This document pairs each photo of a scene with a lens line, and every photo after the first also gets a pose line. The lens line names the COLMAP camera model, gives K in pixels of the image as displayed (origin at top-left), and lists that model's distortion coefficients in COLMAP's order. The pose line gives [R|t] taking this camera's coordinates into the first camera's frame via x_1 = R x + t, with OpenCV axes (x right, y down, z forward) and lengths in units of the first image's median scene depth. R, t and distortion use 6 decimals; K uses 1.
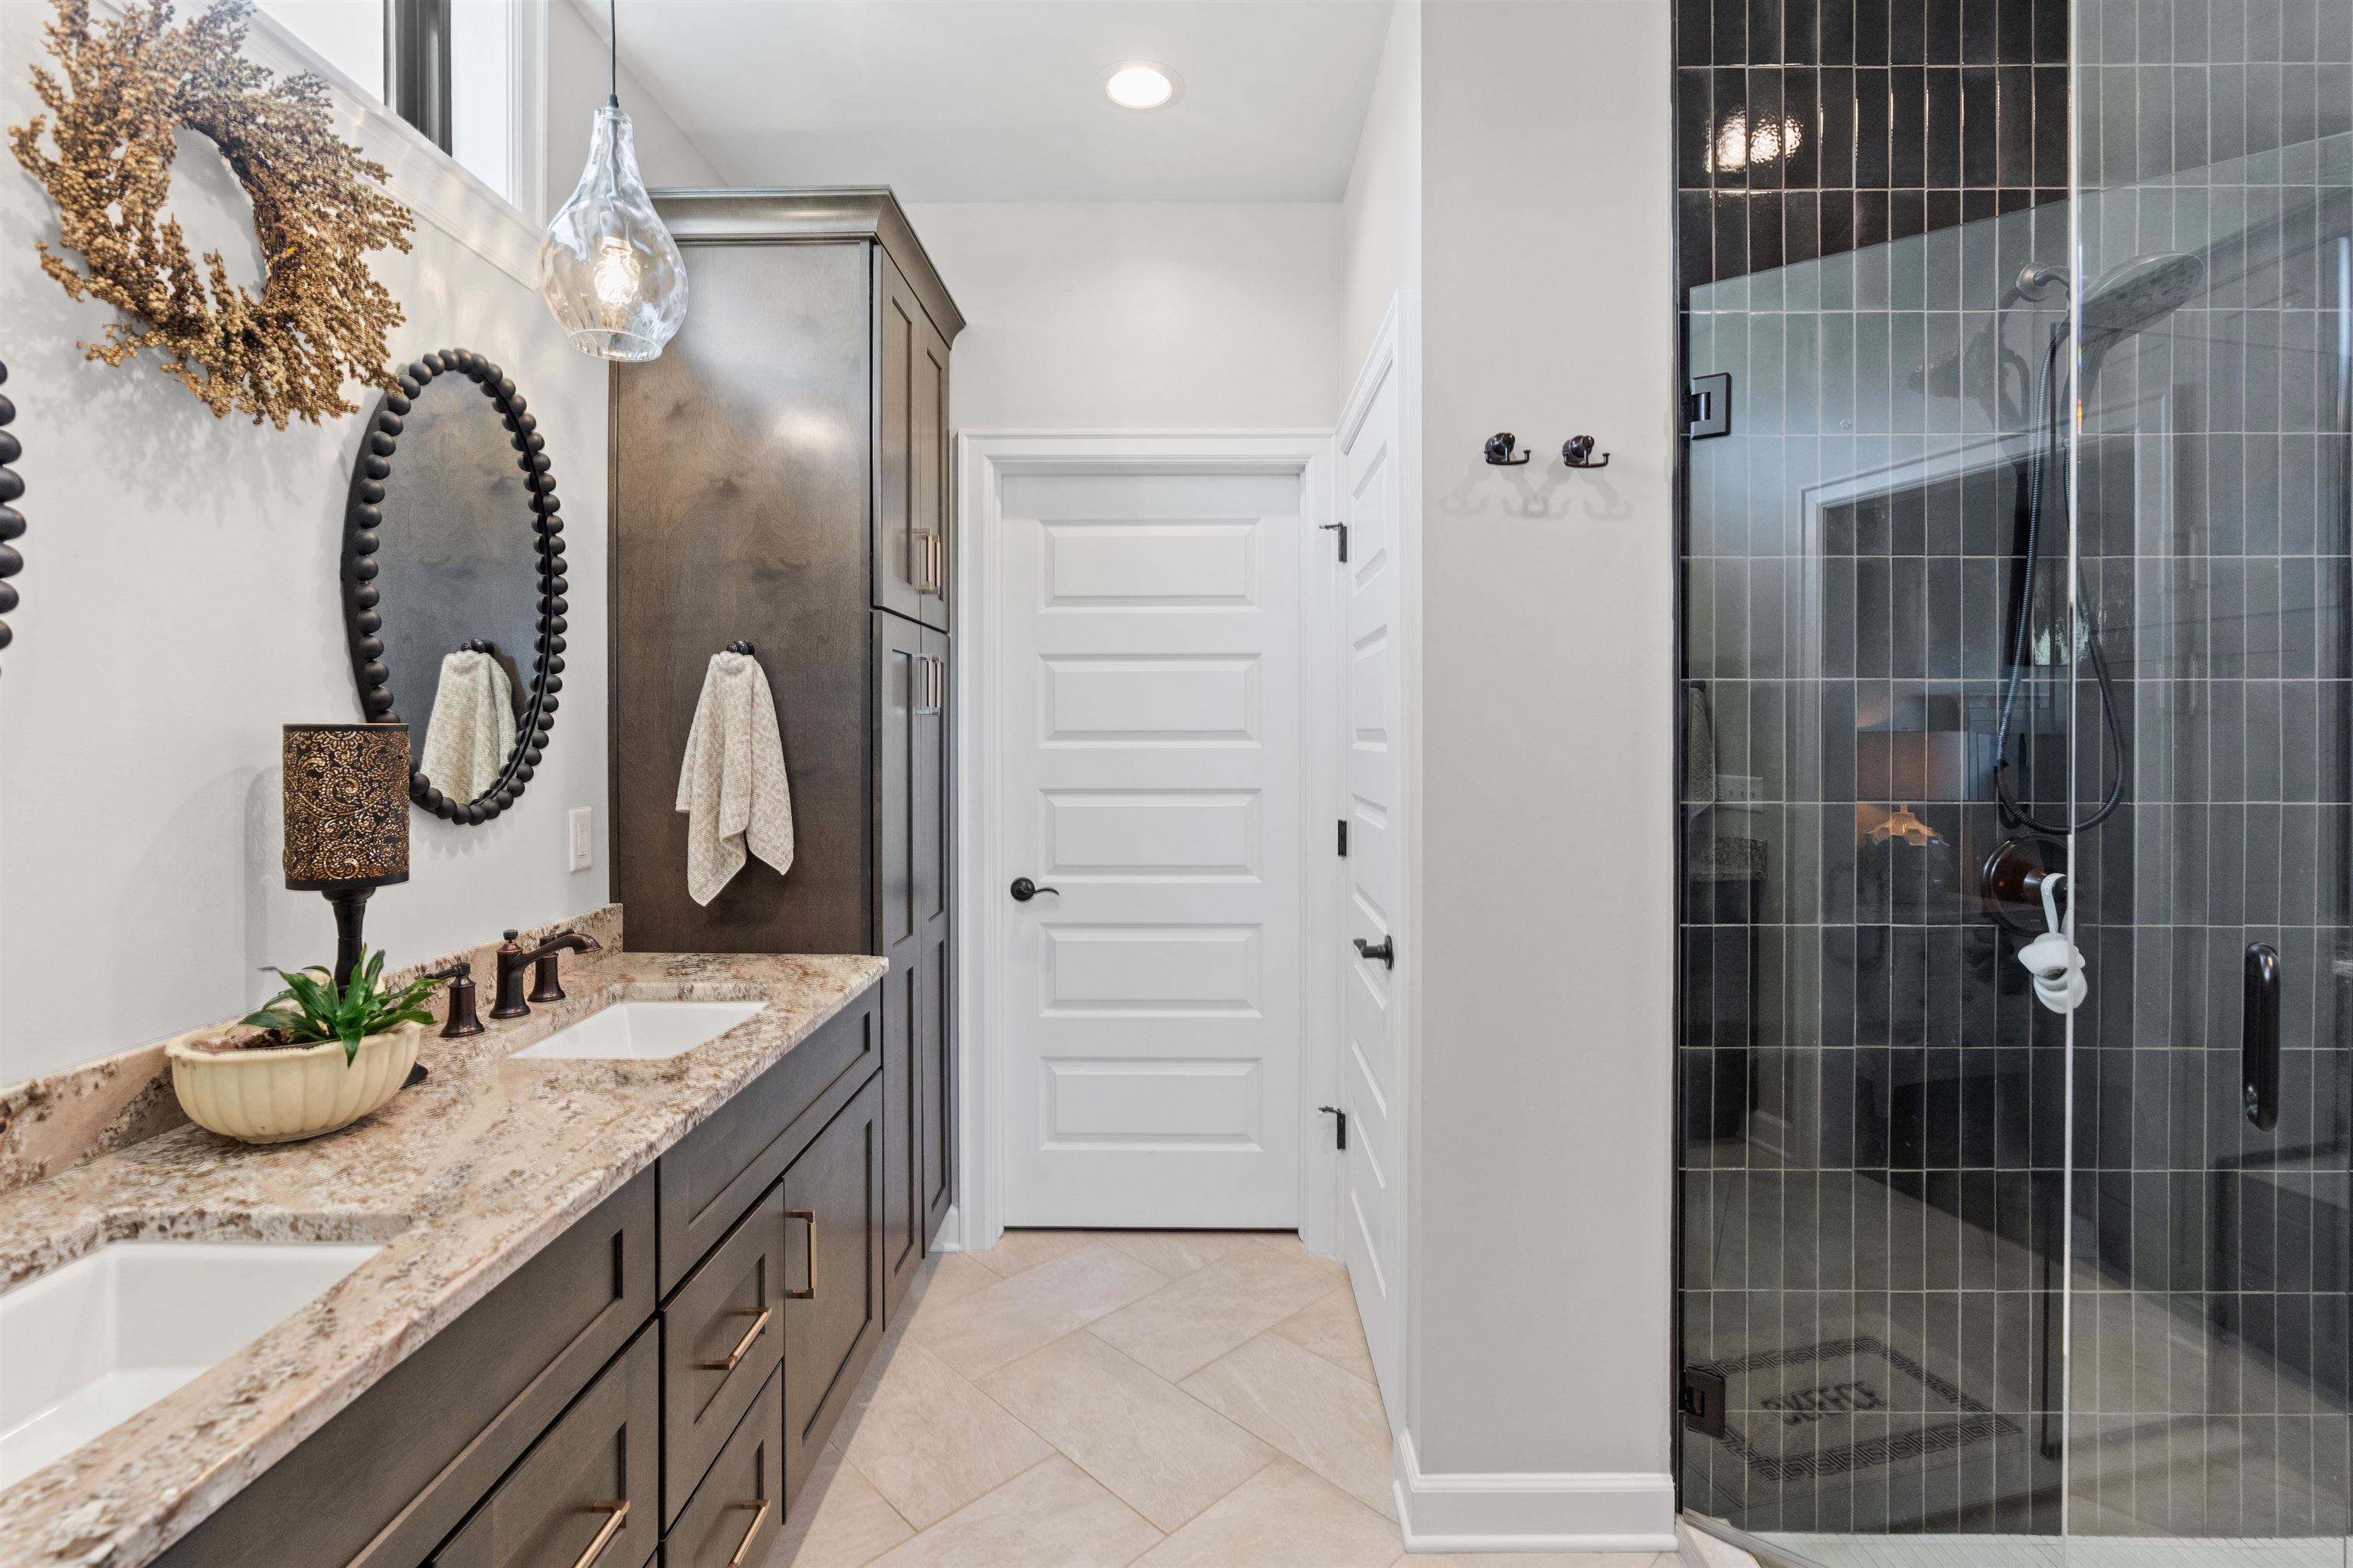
lens RADIAL K [[1079.0, 0, 1193.4], [0, 1079.0, 729.4], [0, 0, 1]] dist [-0.014157, 0.003082]
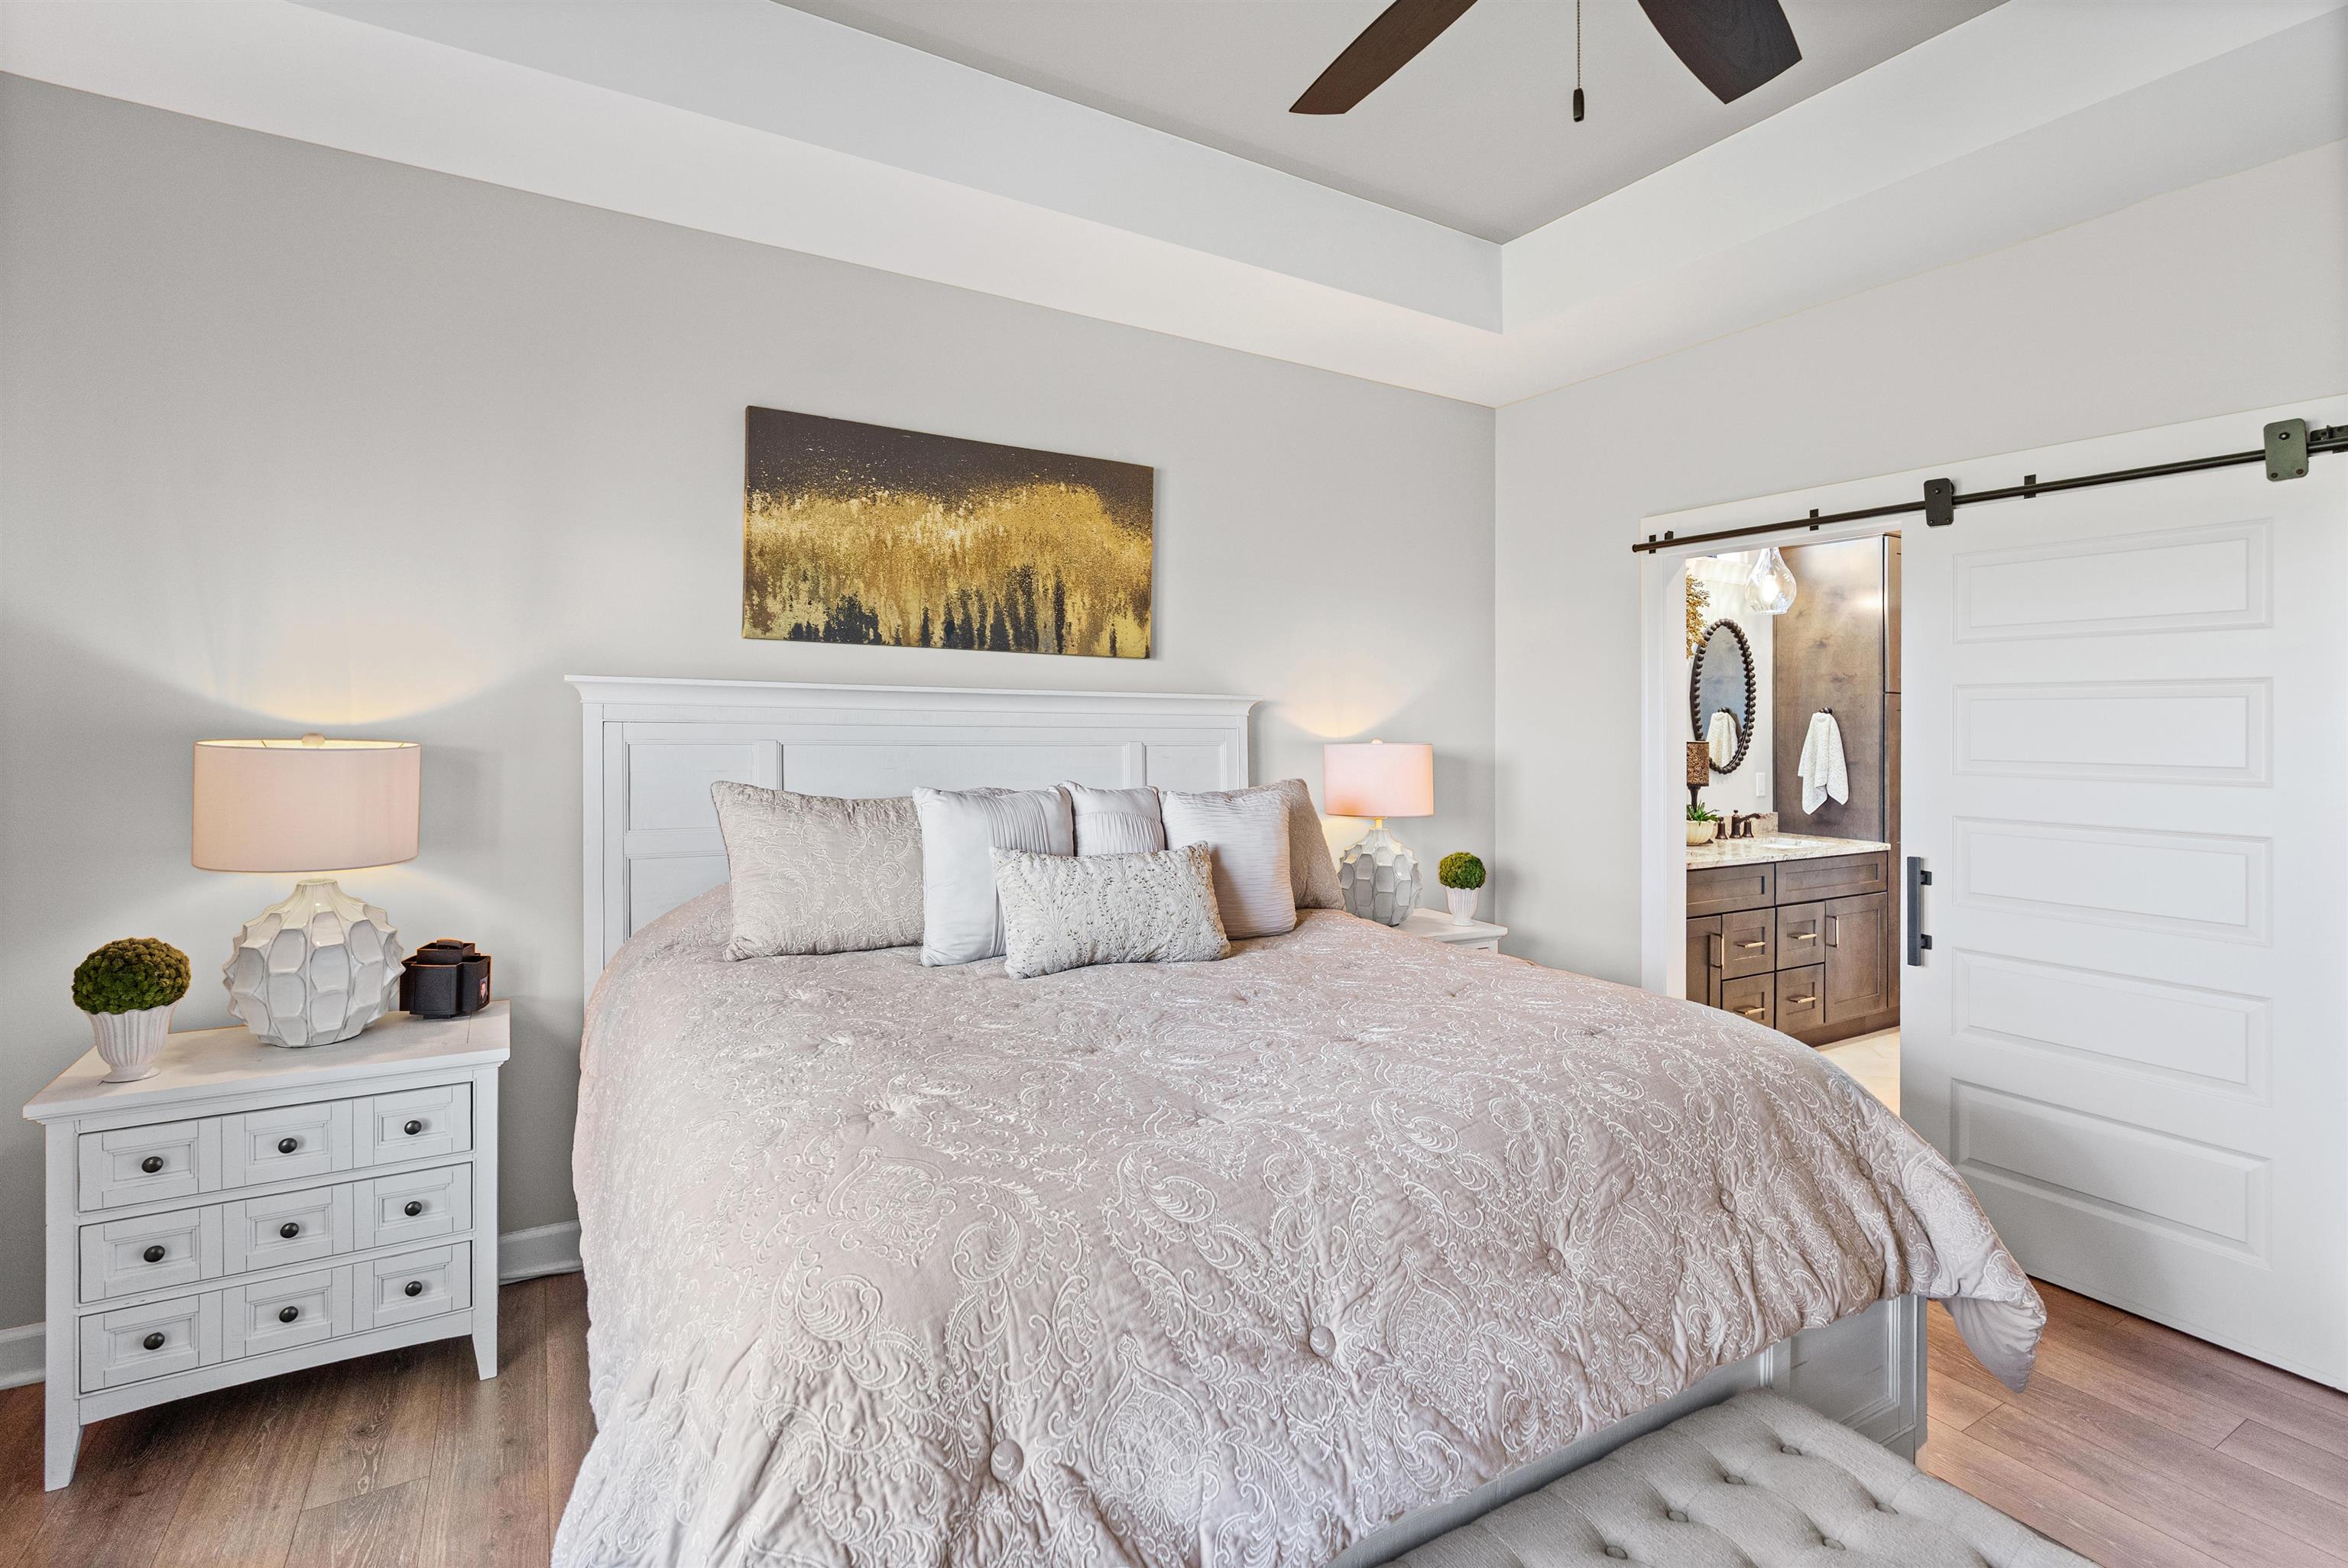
lens RADIAL K [[1076.5, 0, 1179.2], [0, 1076.5, 723.0], [0, 0, 1]] dist [-0.014157, 0.003082]
pose [[0.511043, 0.003358, -0.859549, 0.994105], [-0.007357, 0.999973, -0.000468, -0.038716], [0.859524, 0.006563, 0.511054, -1.625329]]
